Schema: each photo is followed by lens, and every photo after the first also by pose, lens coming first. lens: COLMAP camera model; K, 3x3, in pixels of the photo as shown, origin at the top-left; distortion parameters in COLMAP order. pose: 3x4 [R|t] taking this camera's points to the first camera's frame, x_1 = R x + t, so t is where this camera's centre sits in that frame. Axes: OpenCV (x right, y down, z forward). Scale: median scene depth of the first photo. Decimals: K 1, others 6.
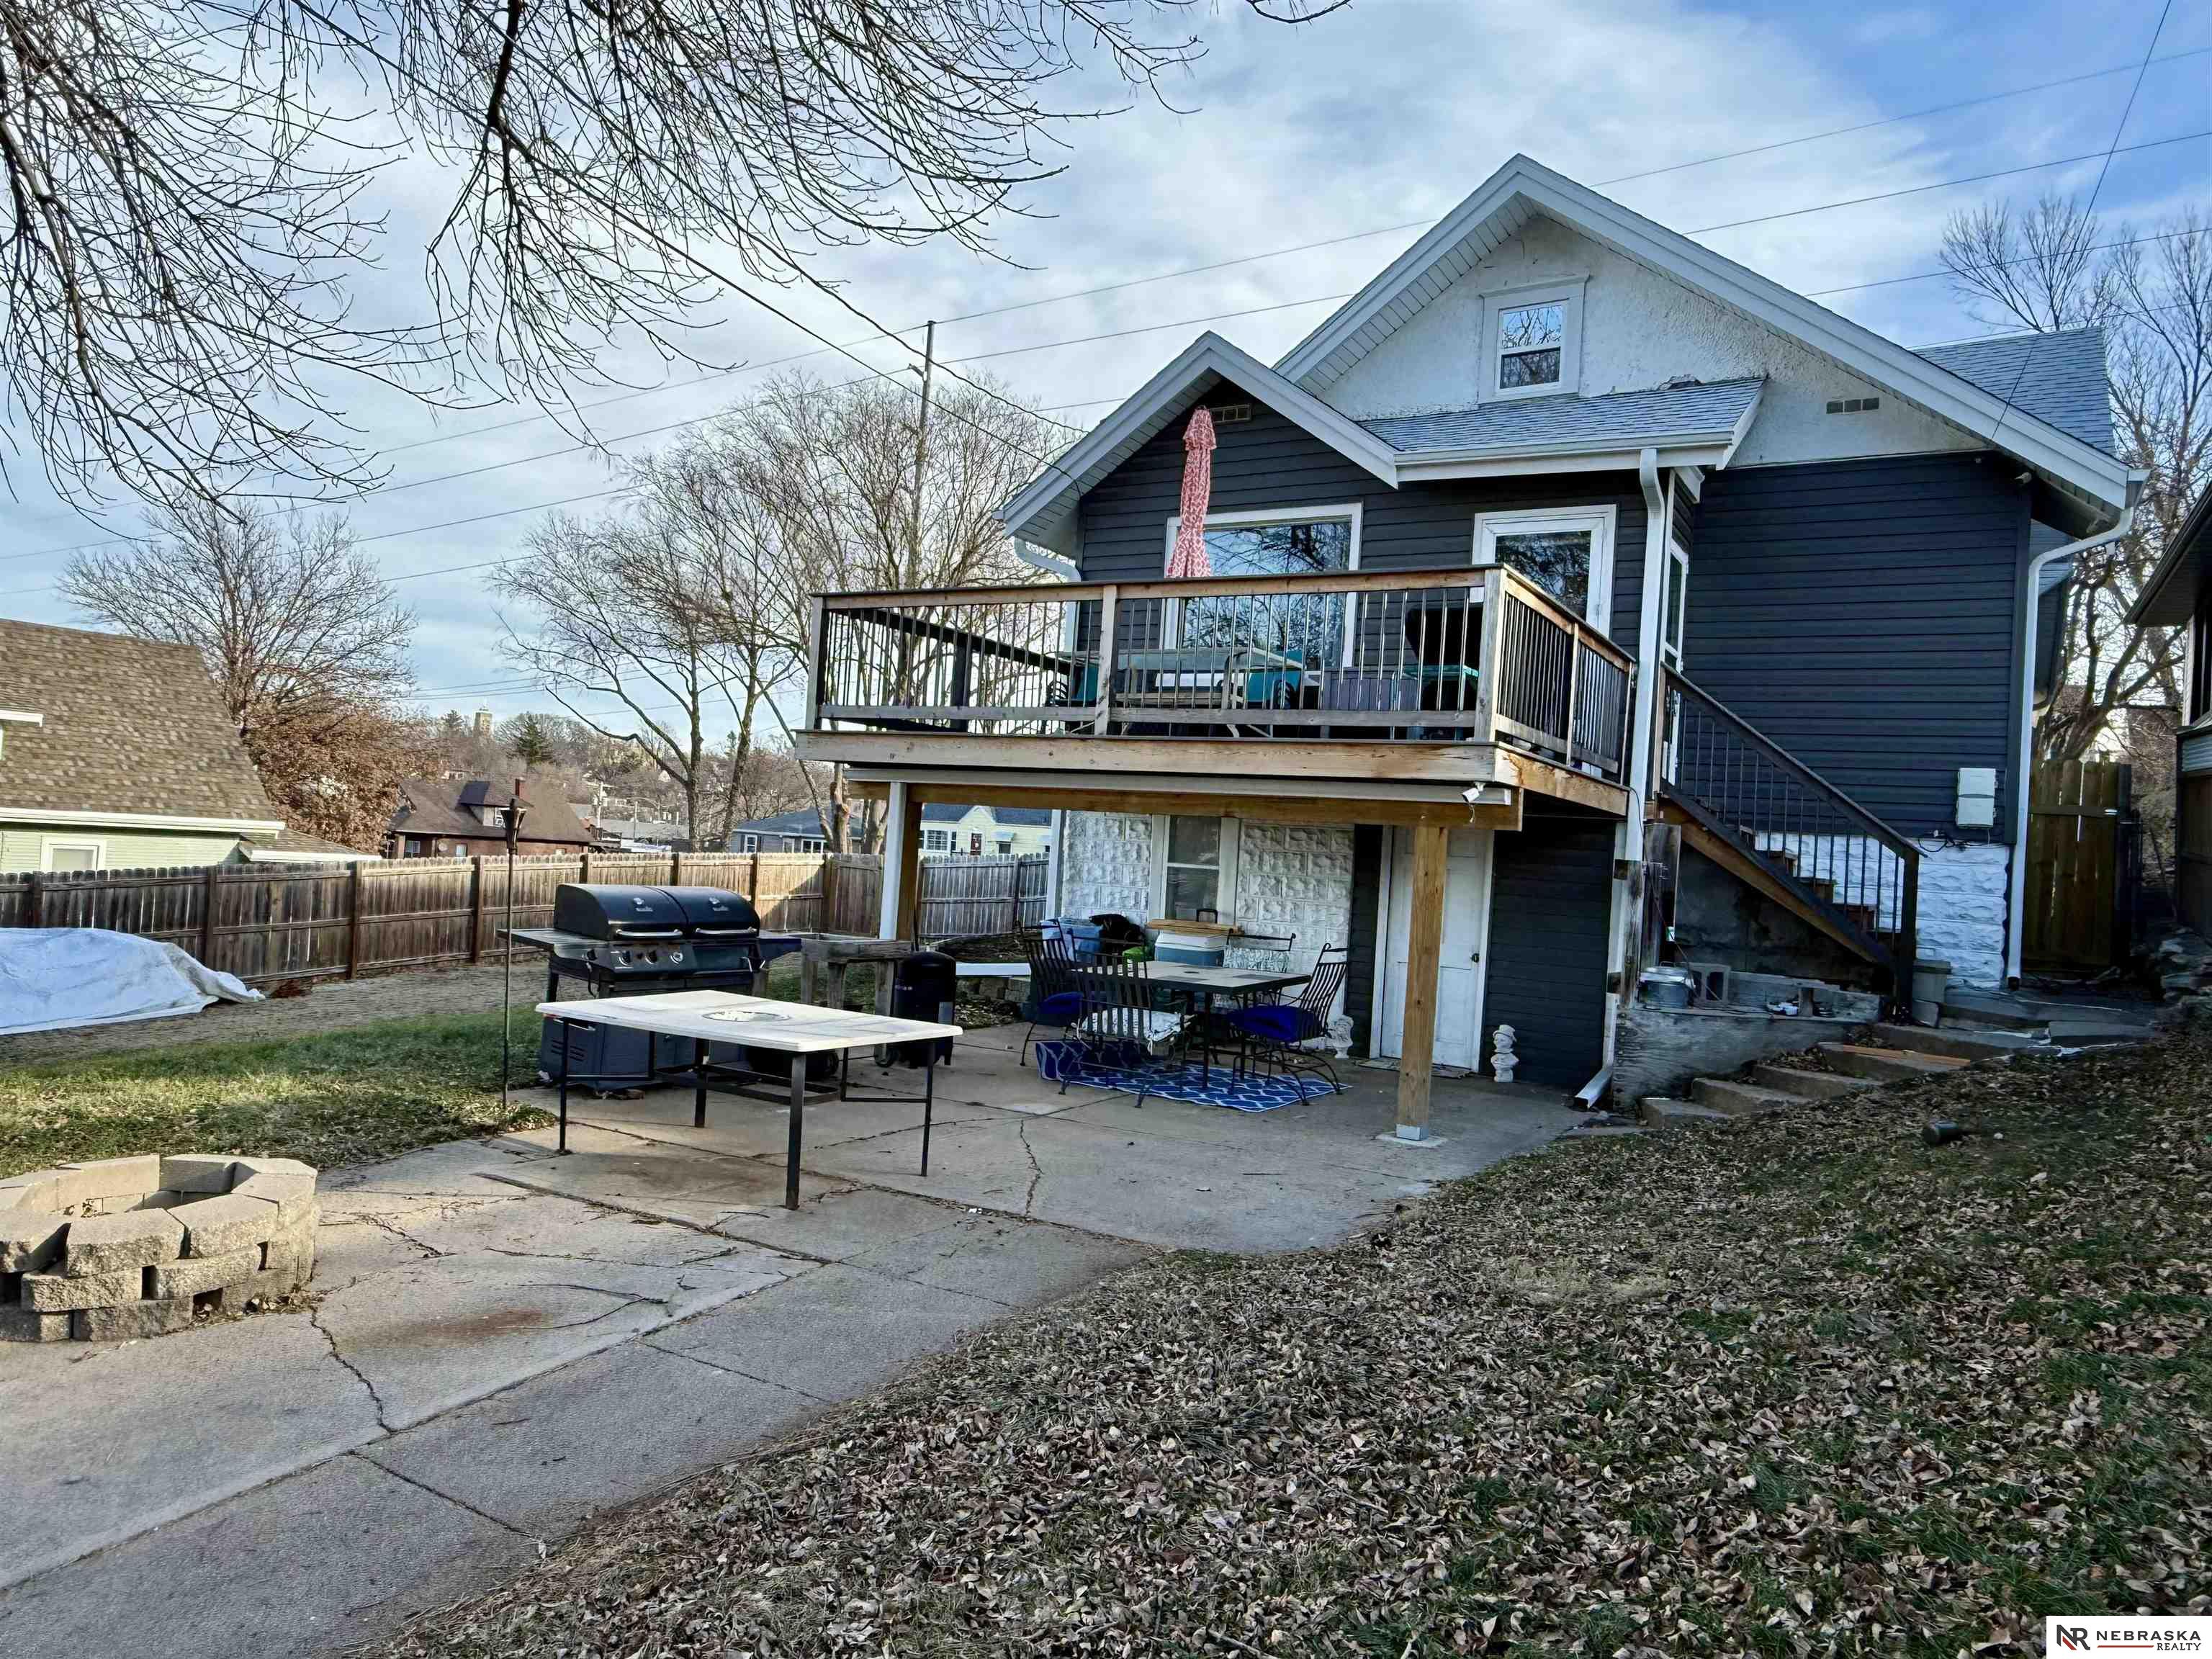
lens RADIAL K [[1455.8, 0, 1109.0], [0, 1455.8, 819.5], [0, 0, 1]] dist [-0.004775, 0.000801]
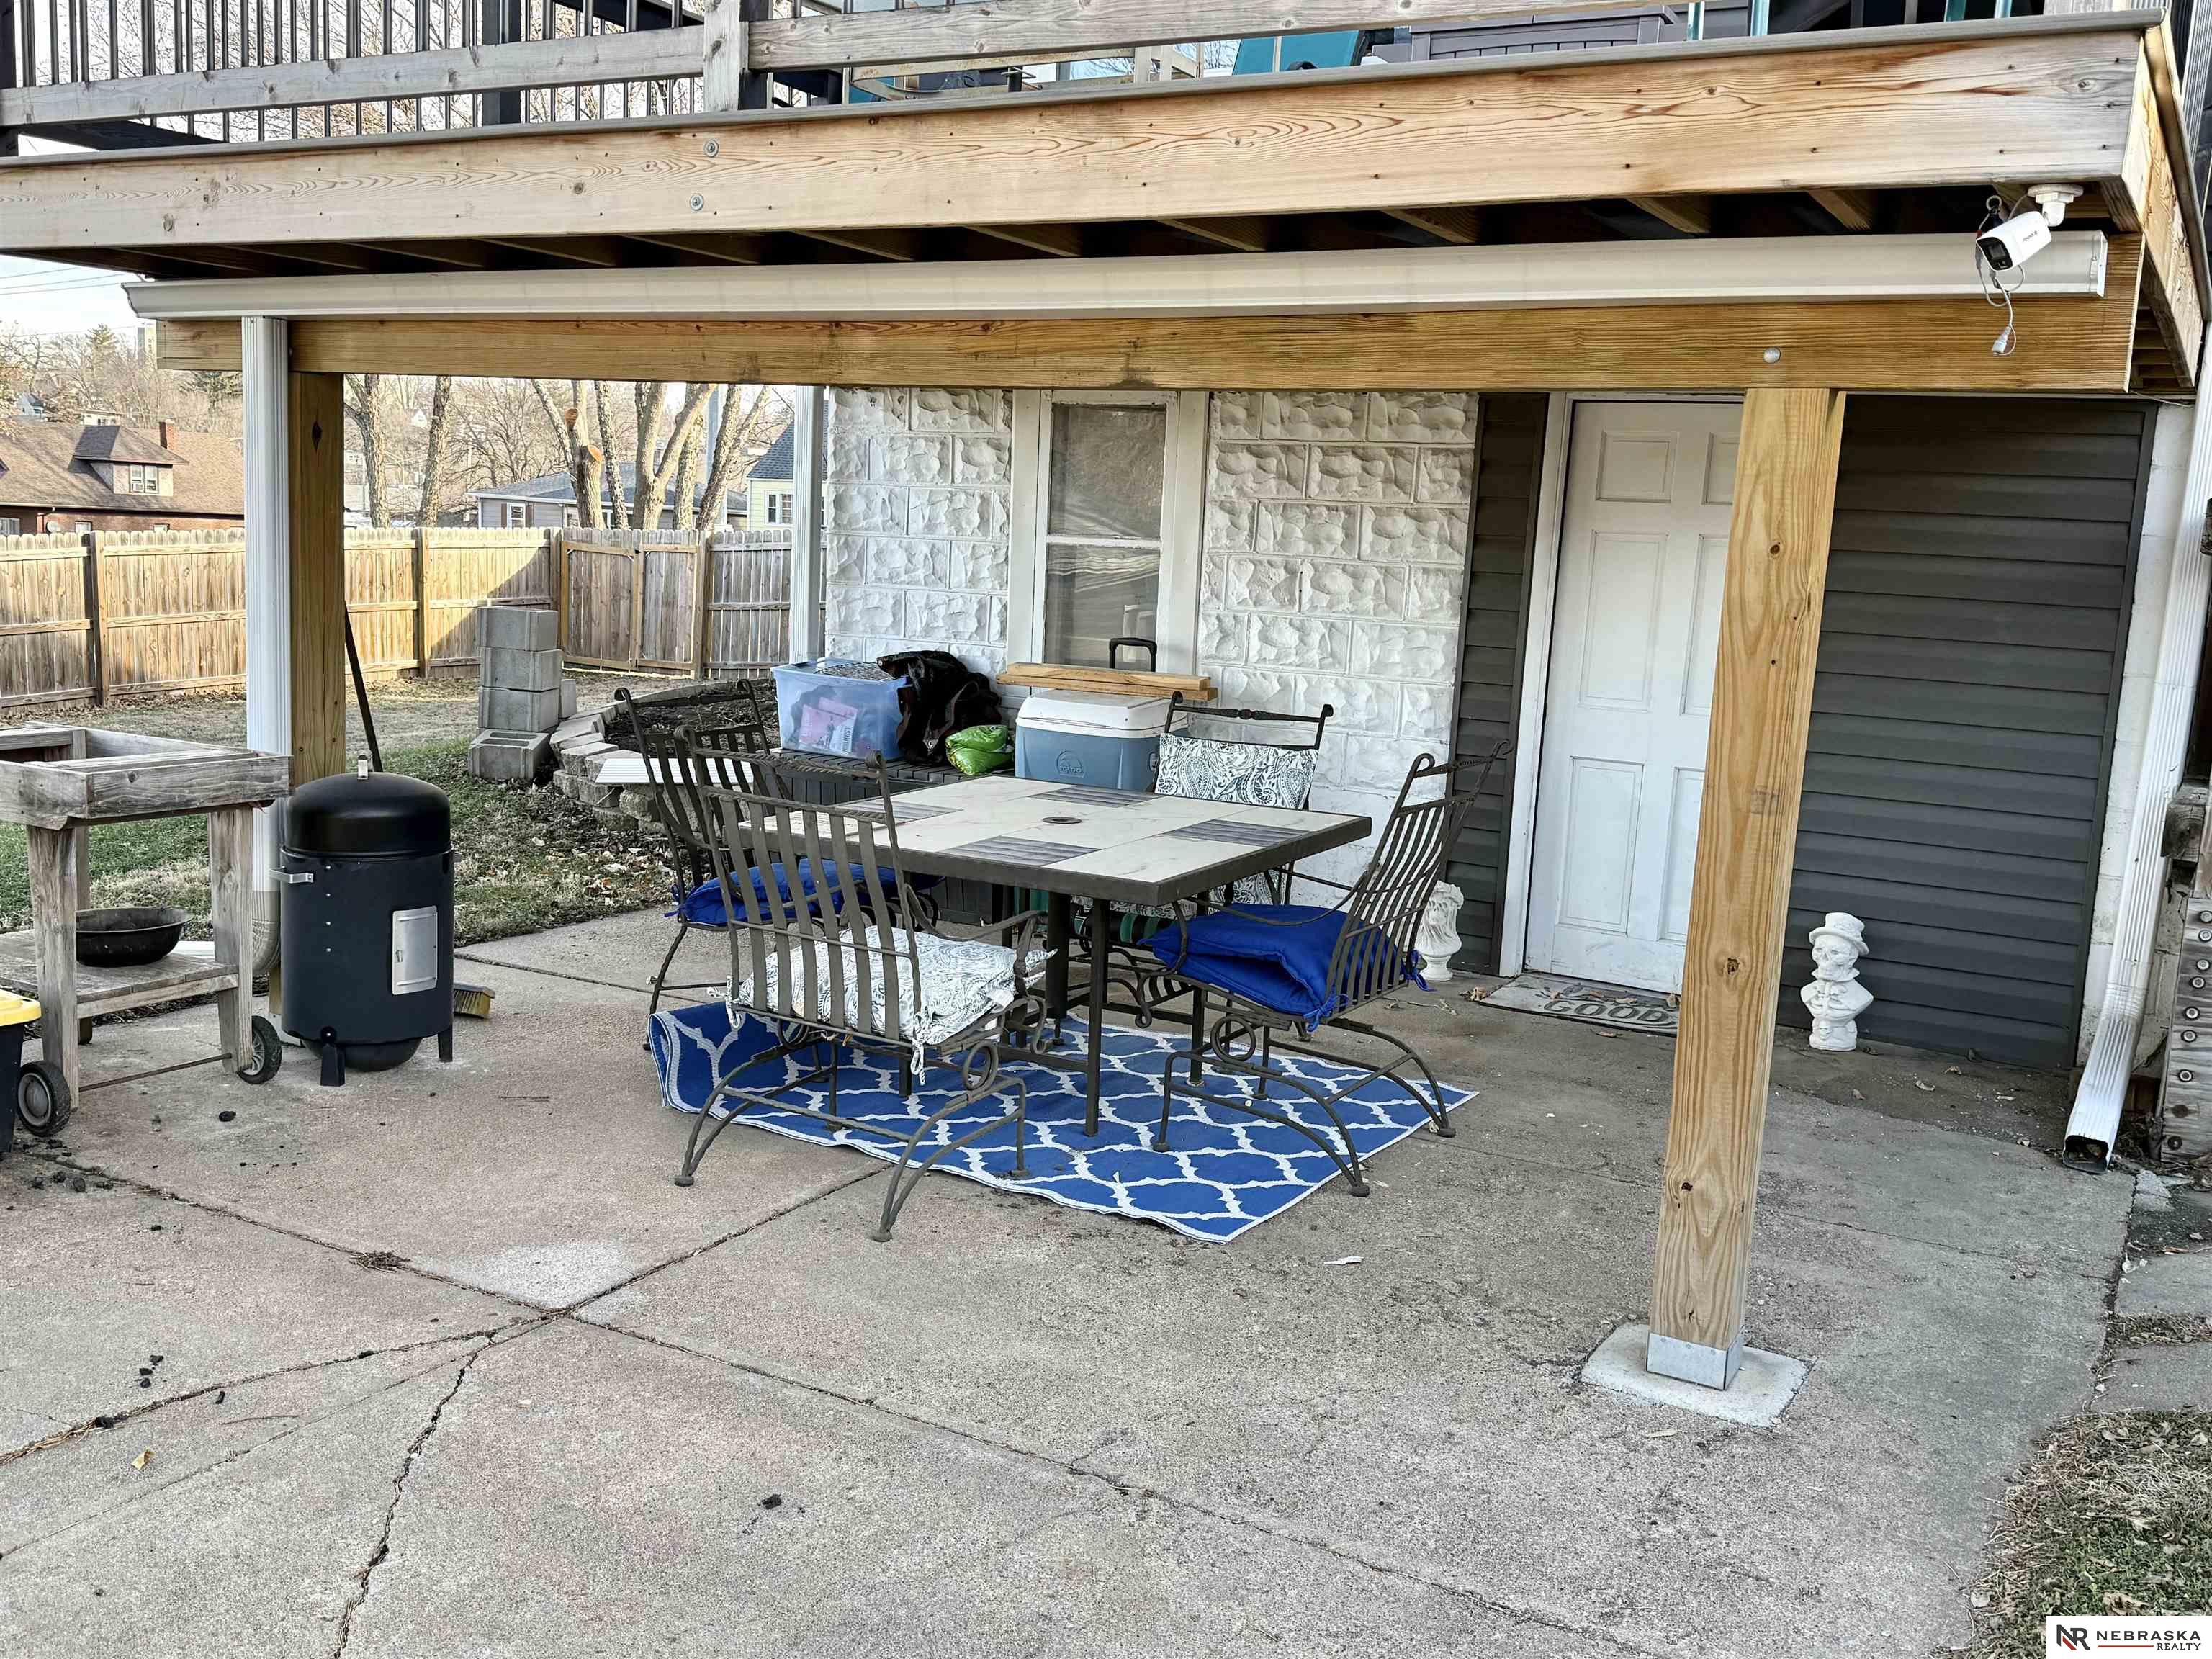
lens RADIAL K [[2018.9, 0, 1085.1], [0, 2018.9, 817.6], [0, 0, 1]] dist [0.056810, 0.000000]
pose [[0.999862, -0.015665, 0.005573, 0.050931], [0.014523, 0.986018, 0.166006, 0.013877], [-0.008095, -0.165902, 0.986109, 0.404541]]
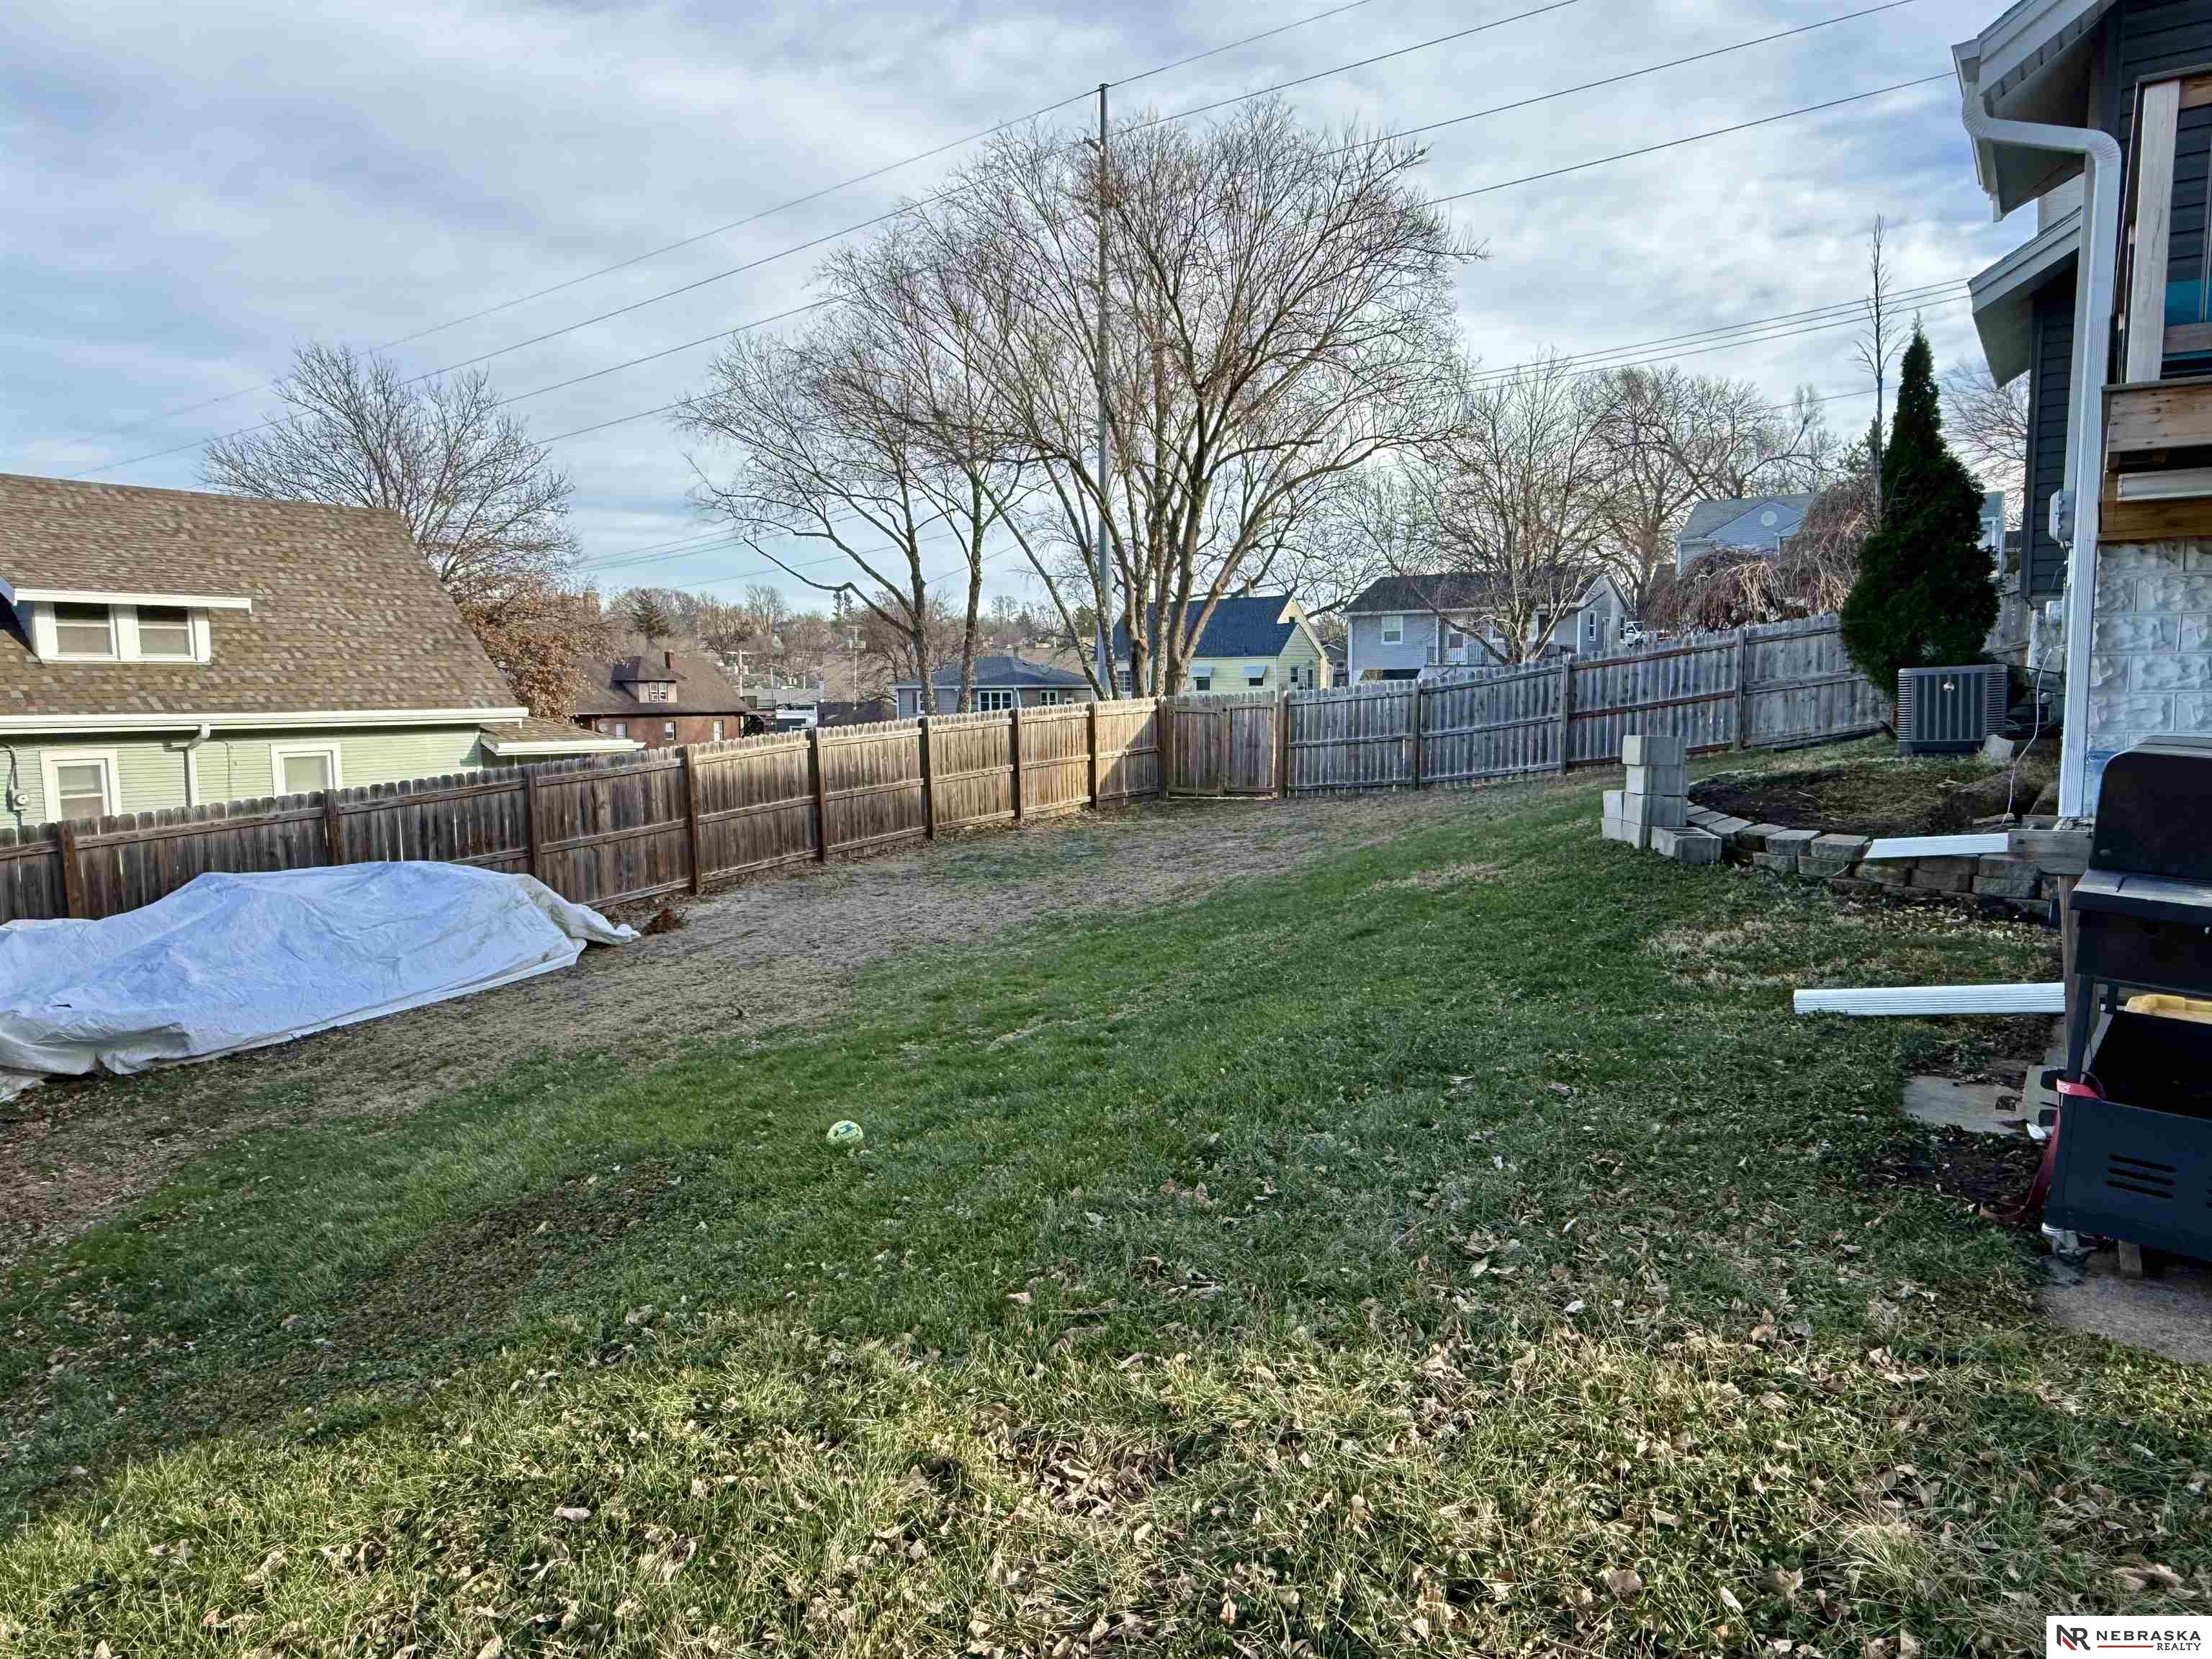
lens RADIAL K [[1455.8, 0, 1121.8], [0, 1455.8, 831.9], [0, 0, 1]] dist [-0.004775, 0.000801]
pose [[0.995387, -0.068053, -0.067631, -0.431450], [0.075669, 0.990209, 0.117302, 0.000512], [0.058986, -0.121878, 0.990791, 0.427757]]
